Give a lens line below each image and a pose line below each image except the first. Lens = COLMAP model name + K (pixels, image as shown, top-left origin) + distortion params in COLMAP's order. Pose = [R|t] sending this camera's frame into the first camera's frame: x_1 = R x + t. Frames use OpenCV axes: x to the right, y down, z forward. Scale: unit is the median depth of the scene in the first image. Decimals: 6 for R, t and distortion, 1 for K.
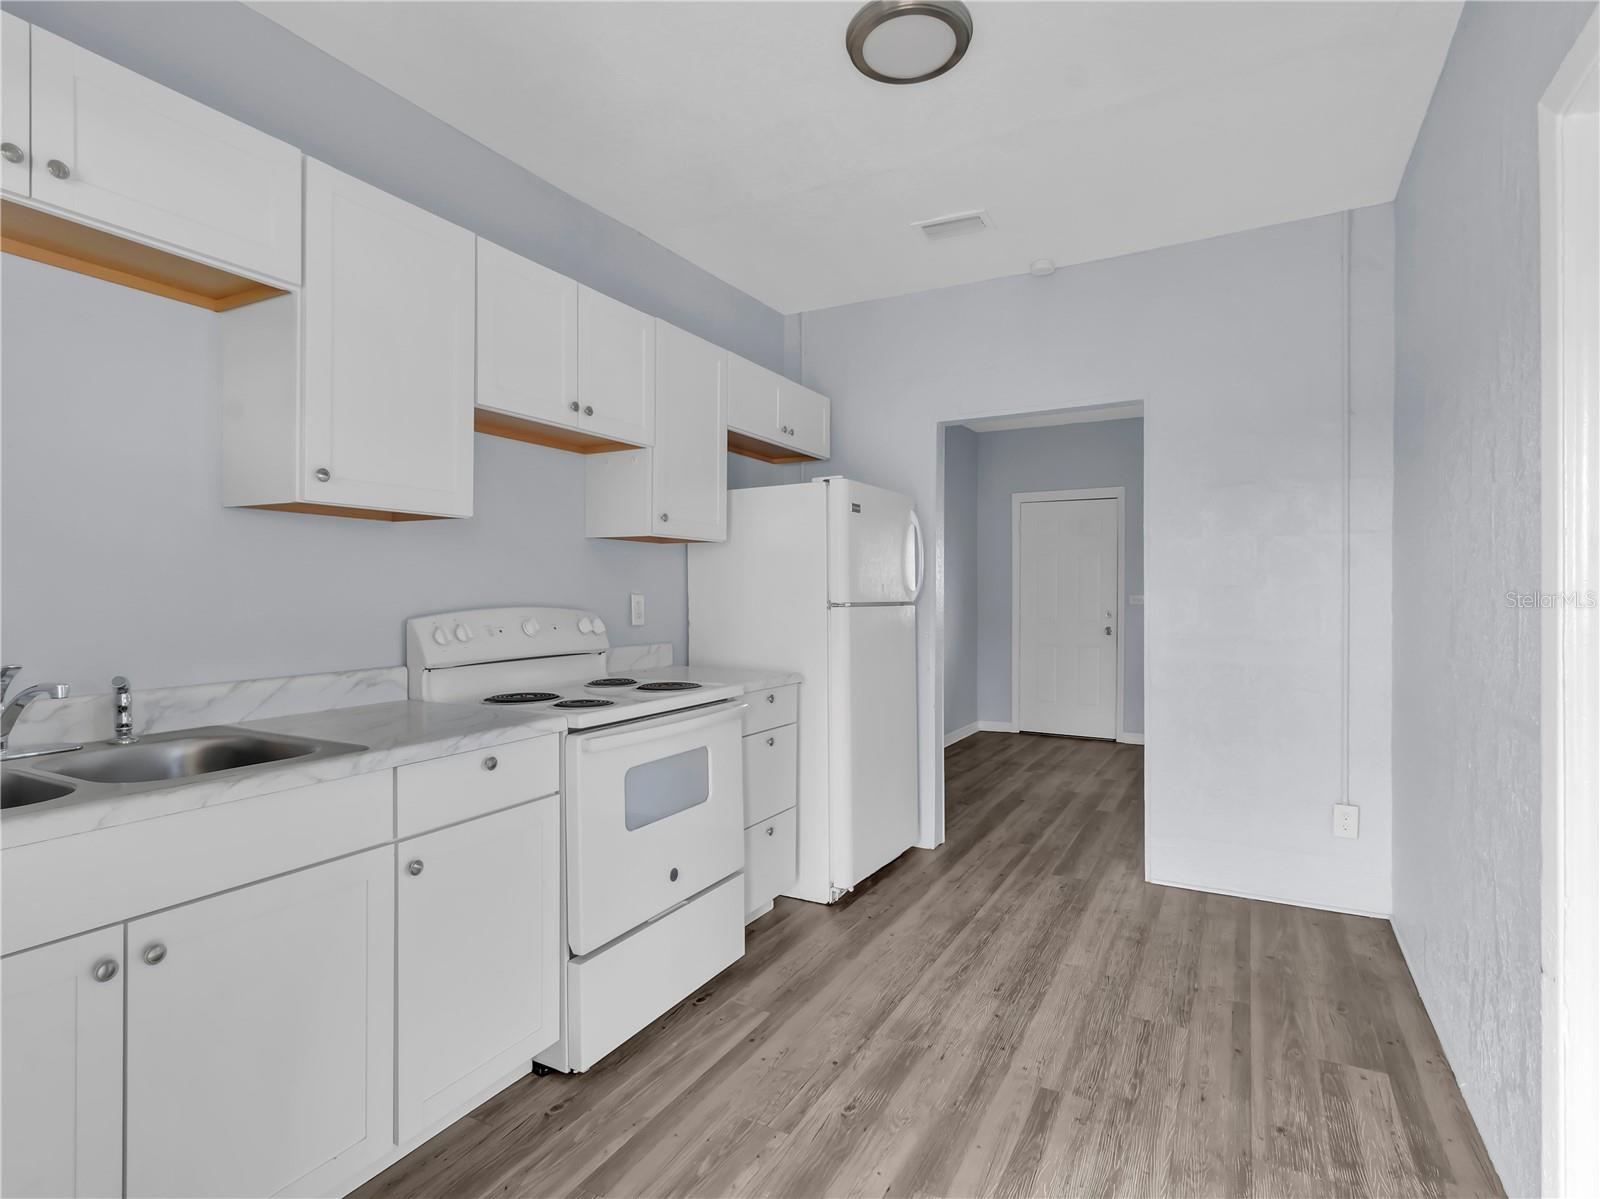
lens RADIAL K [[843.6, 0, 801.8], [0, 843.6, 596.9], [0, 0, 1]] dist [0.003262, 0.000969]
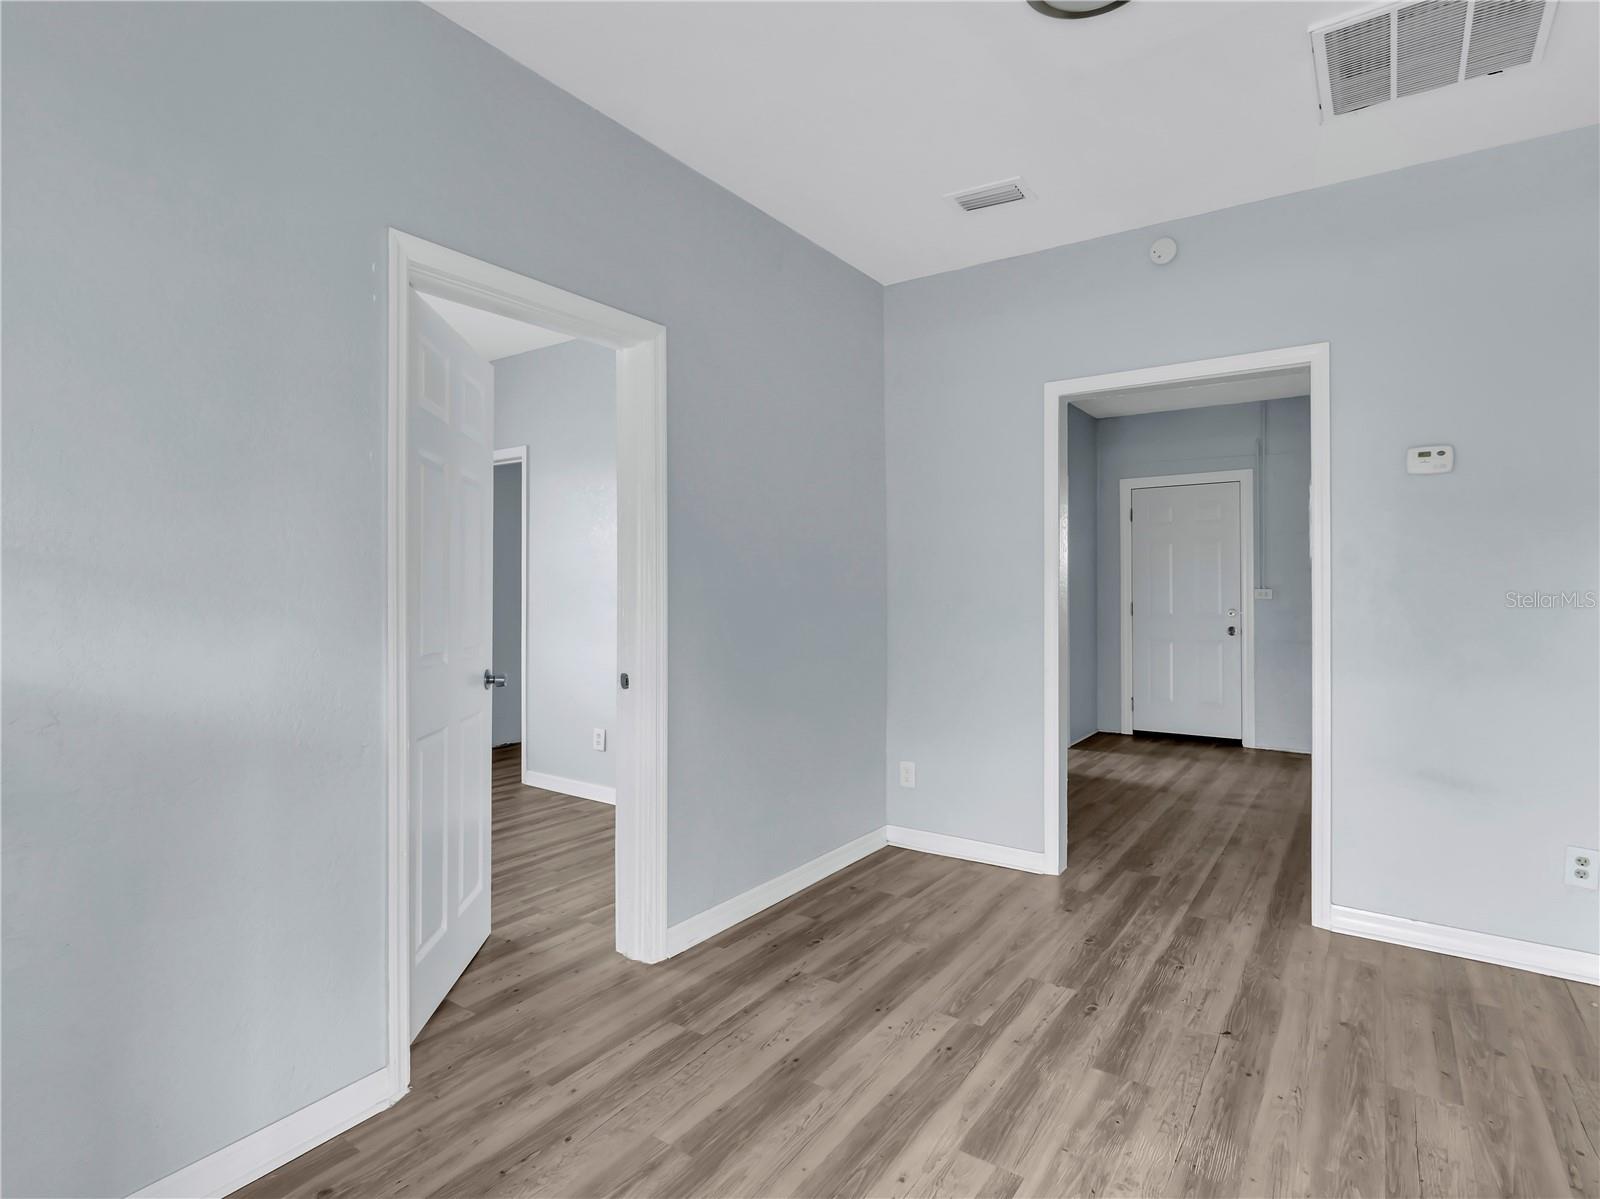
lens RADIAL K [[843.6, 0, 798.7], [0, 843.6, 592.1], [0, 0, 1]] dist [0.003262, 0.000969]
pose [[-0.992986, 0.001431, 0.118225, 0.461727], [0.001906, 0.999991, 0.003905, -0.004373], [-0.118218, 0.004103, -0.992979, 1.562880]]
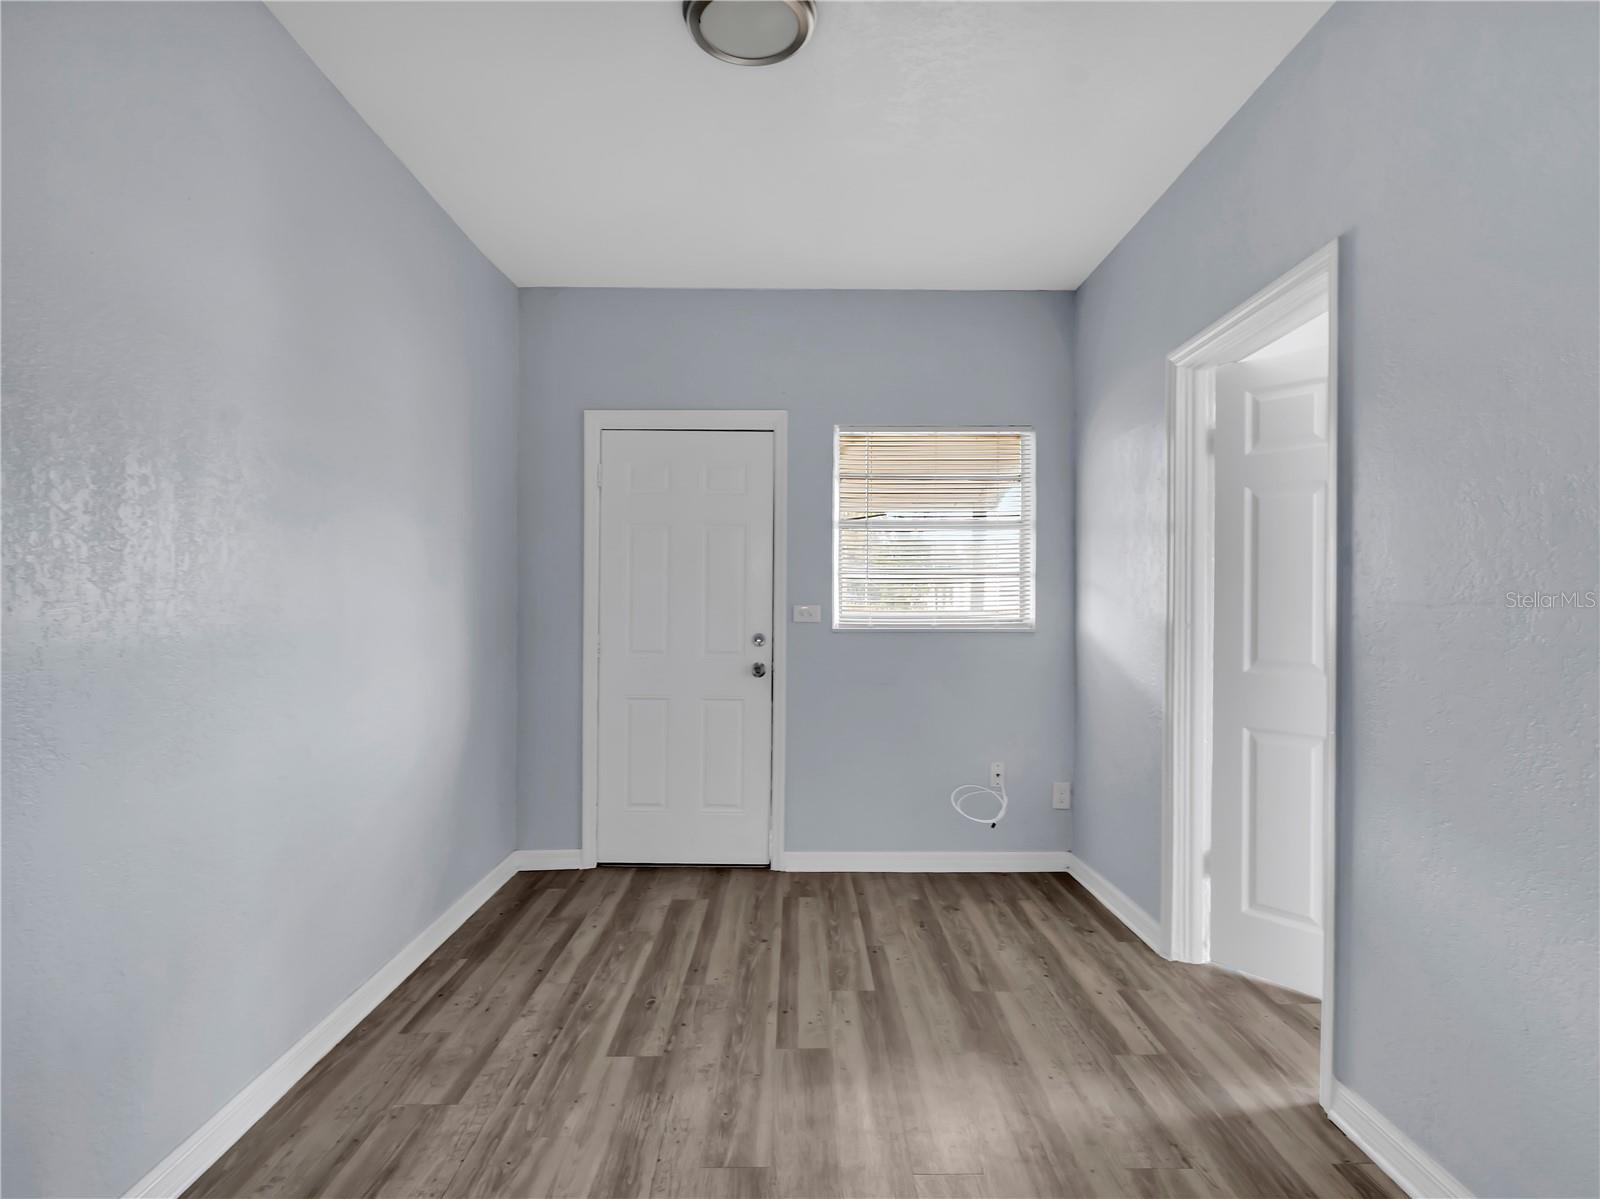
lens RADIAL K [[843.6, 0, 801.9], [0, 843.6, 604.8], [0, 0, 1]] dist [0.003262, 0.000969]
pose [[0.881171, 0.002567, 0.472791, 0.192446], [-0.002886, 0.999996, -0.000050, -0.003166], [-0.472790, -0.001320, 0.881174, 0.756855]]
